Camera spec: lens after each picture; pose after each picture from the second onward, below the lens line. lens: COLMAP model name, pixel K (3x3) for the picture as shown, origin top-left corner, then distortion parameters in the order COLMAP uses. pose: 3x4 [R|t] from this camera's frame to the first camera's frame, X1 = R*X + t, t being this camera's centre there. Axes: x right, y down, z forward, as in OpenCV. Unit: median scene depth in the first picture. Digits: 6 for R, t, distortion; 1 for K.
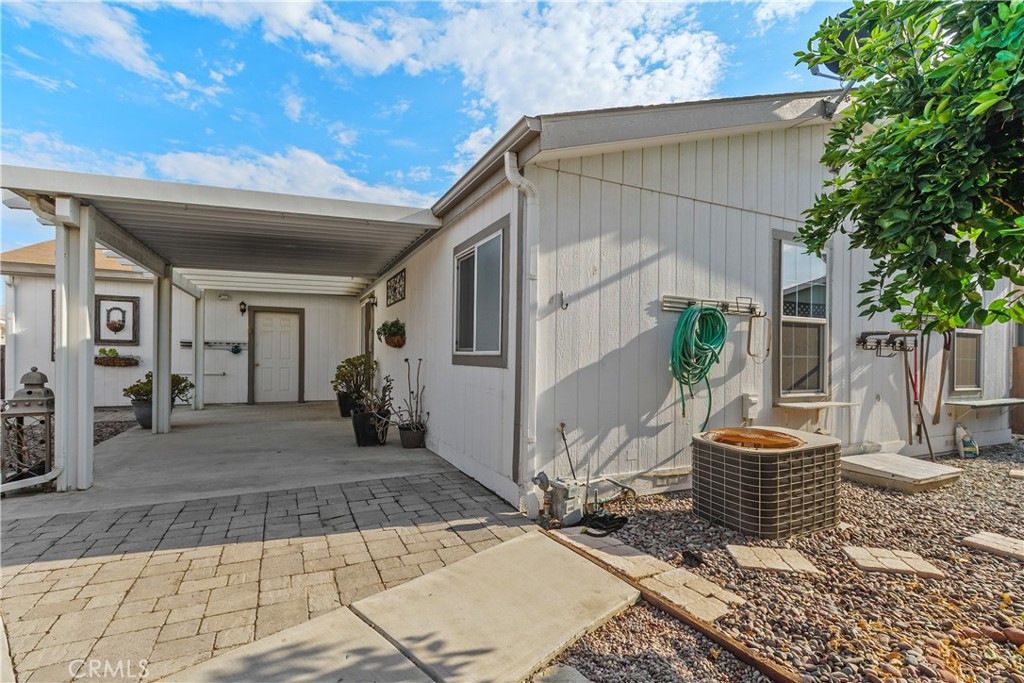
lens RADIAL K [[469.5, 0, 511.8], [0, 469.5, 333.2], [0, 0, 1]] dist [0.000786, -0.000055]
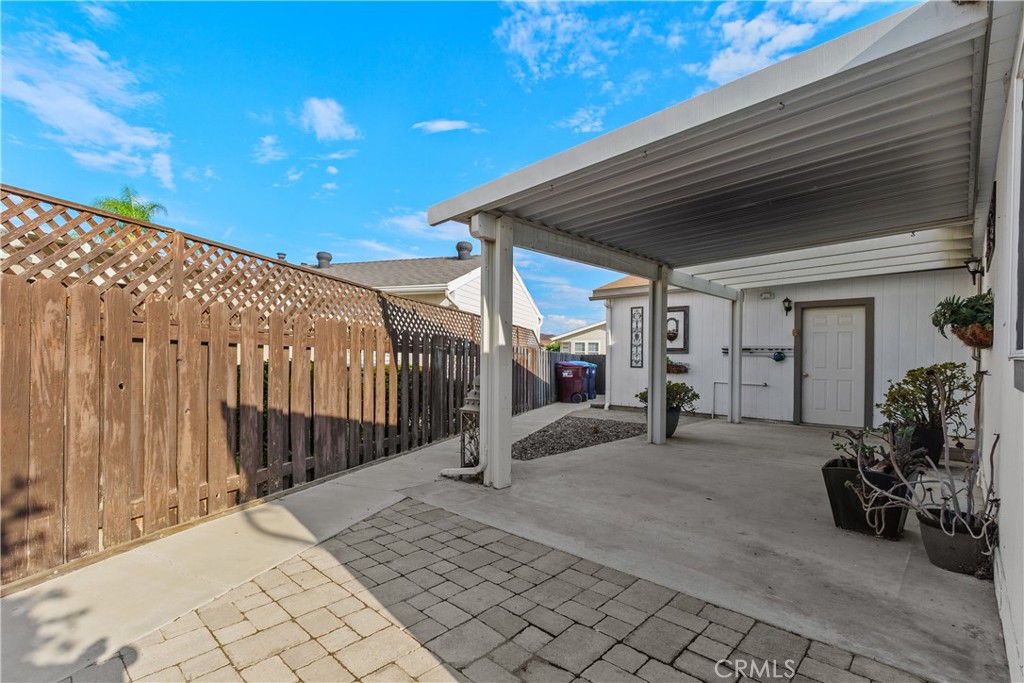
lens RADIAL K [[475.0, 0, 513.1], [0, 475.0, 364.1], [0, 0, 1]] dist [0.002138, 0.000093]
pose [[0.354411, 0.006109, -0.935070, 0.038798], [0.037558, 0.999079, 0.020762, 0.014262], [0.934335, -0.042478, 0.353855, 0.278185]]
